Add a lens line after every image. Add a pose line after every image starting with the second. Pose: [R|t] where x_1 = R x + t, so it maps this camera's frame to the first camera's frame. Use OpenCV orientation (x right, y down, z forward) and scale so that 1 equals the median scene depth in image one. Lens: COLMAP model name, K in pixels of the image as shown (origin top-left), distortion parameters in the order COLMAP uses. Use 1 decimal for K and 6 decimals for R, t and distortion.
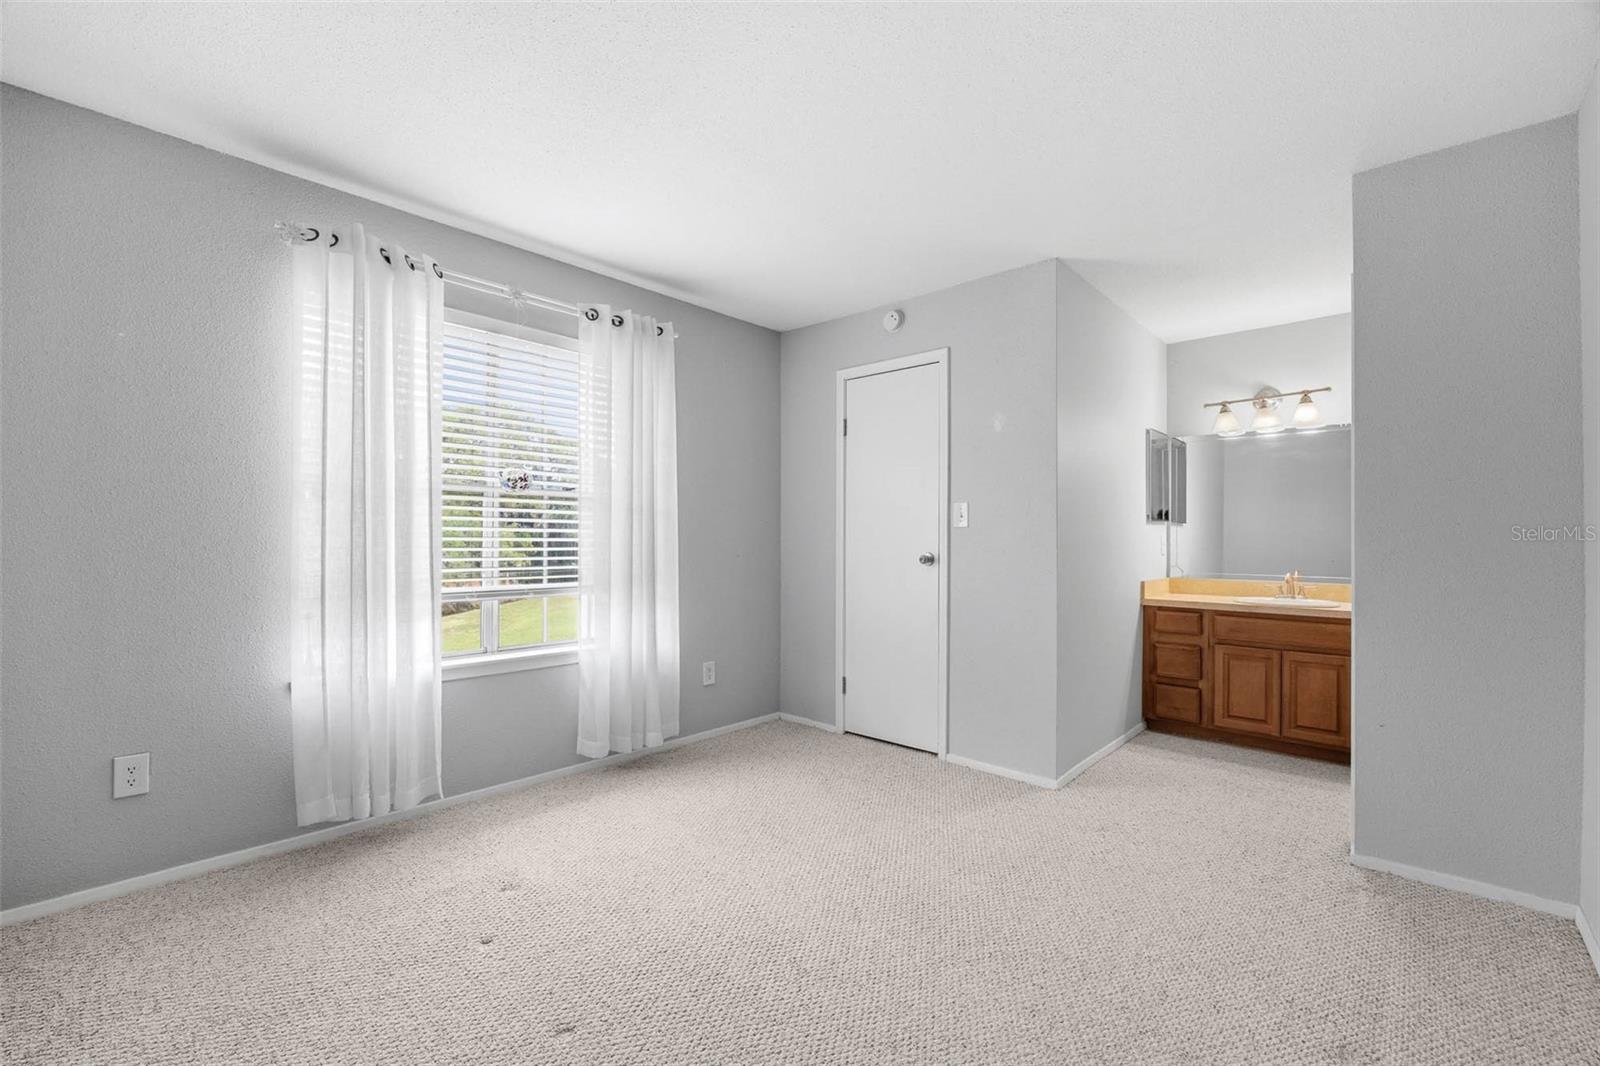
lens RADIAL K [[668.3, 0, 799.3], [0, 668.3, 540.5], [0, 0, 1]] dist [-0.013127, 0.000171]
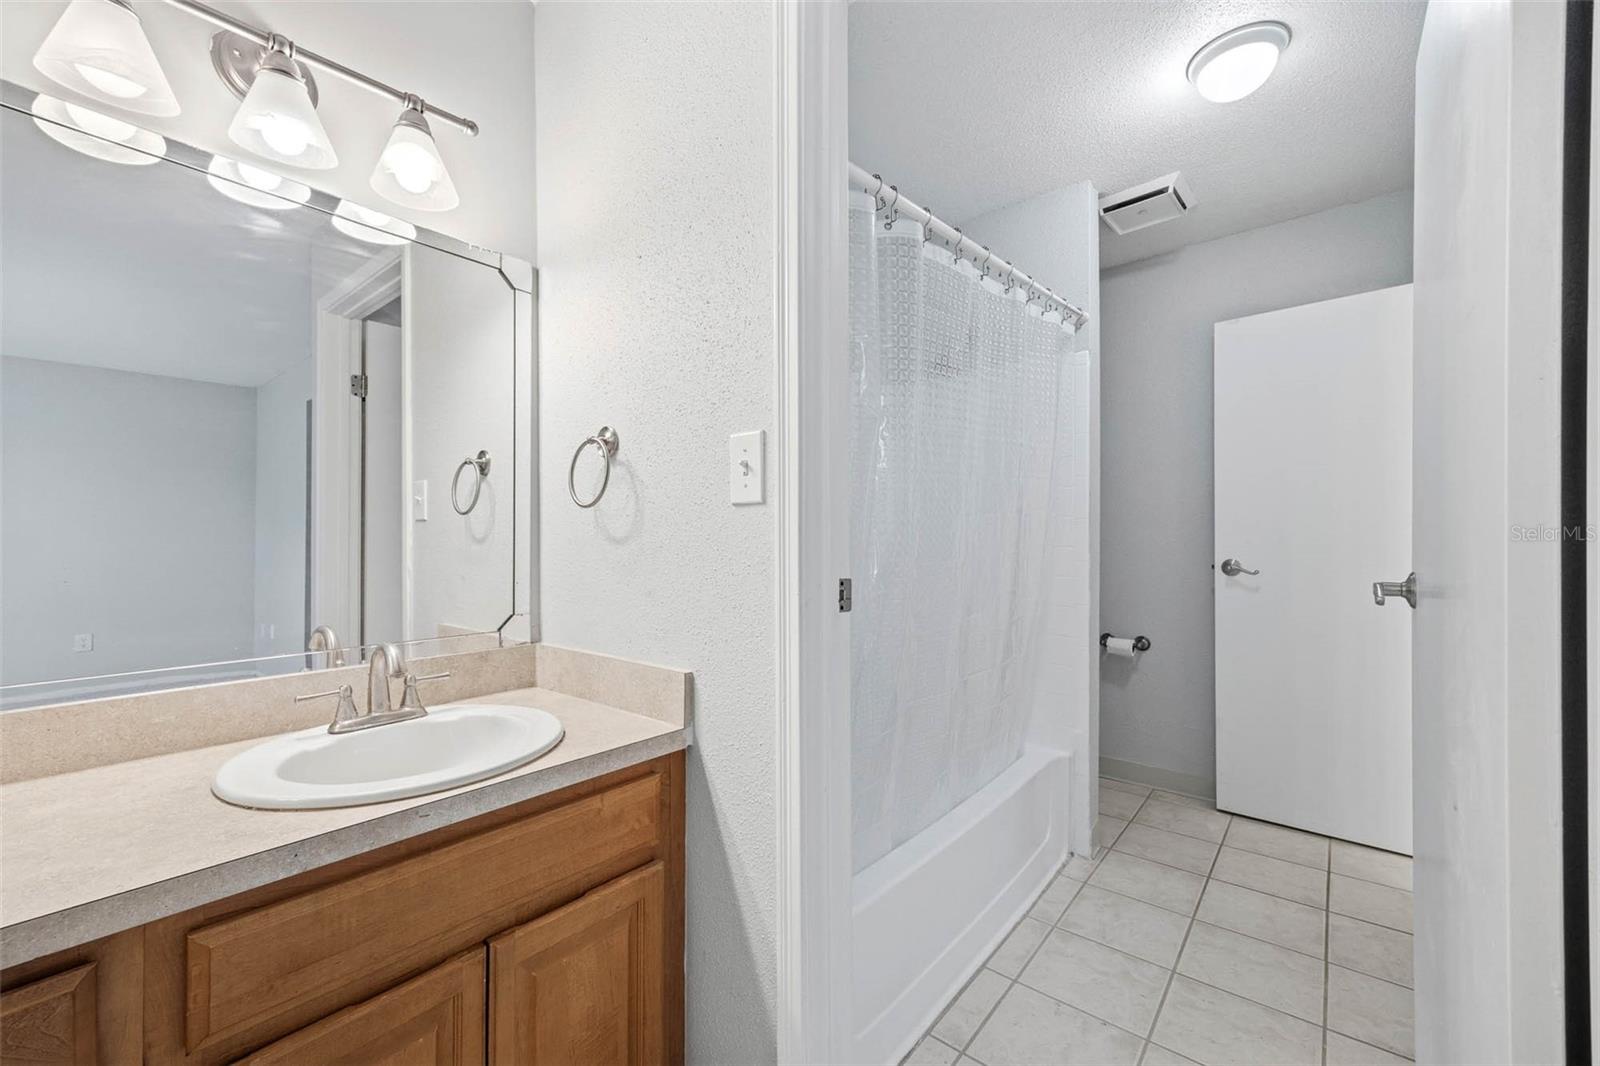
lens RADIAL K [[648.2, 0, 800.1], [0, 648.2, 538.2], [0, 0, 1]] dist [0.009822, 0.000005]
pose [[-0.054085, -0.000421, 0.998536, 0.429208], [-0.001347, 0.999999, 0.000348, -0.000956], [-0.998535, -0.001326, -0.054086, 0.838251]]
